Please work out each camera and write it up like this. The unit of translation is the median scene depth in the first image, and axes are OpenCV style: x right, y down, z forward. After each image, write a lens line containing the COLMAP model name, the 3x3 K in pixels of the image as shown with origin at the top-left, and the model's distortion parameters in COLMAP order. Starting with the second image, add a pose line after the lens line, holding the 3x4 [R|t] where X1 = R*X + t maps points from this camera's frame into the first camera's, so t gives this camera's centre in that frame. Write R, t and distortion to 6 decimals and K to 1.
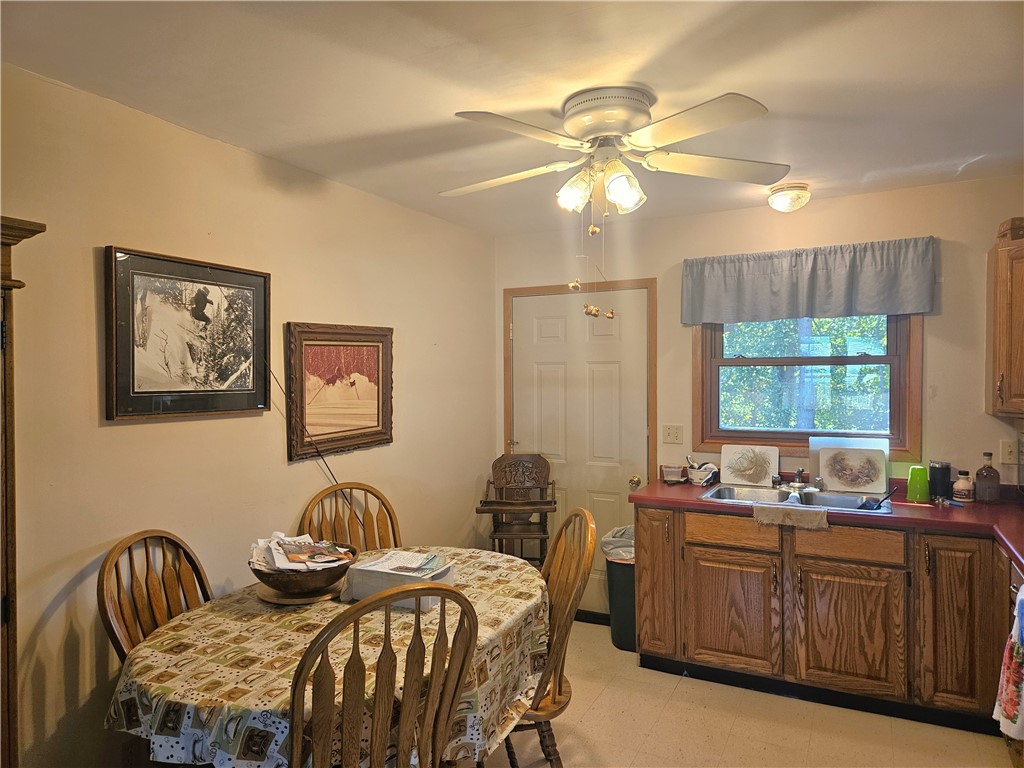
lens RADIAL K [[673.3, 0, 486.3], [0, 673.3, 388.6], [0, 0, 1]] dist [0.081685, -0.043973]
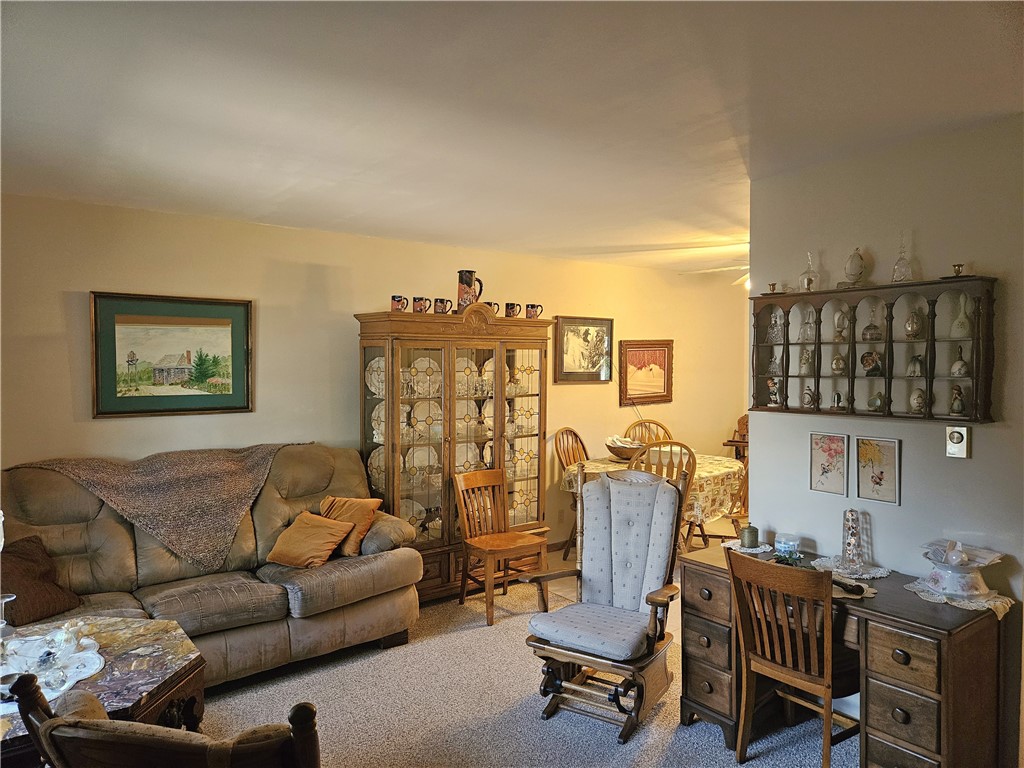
lens RADIAL K [[673.3, 0, 510.4], [0, 673.3, 388.0], [0, 0, 1]] dist [0.081685, -0.043973]
pose [[0.917272, 0.018983, -0.397809, 0.214225], [-0.011892, 0.999724, 0.020284, 0.011381], [0.398084, -0.013876, 0.917244, -0.983949]]
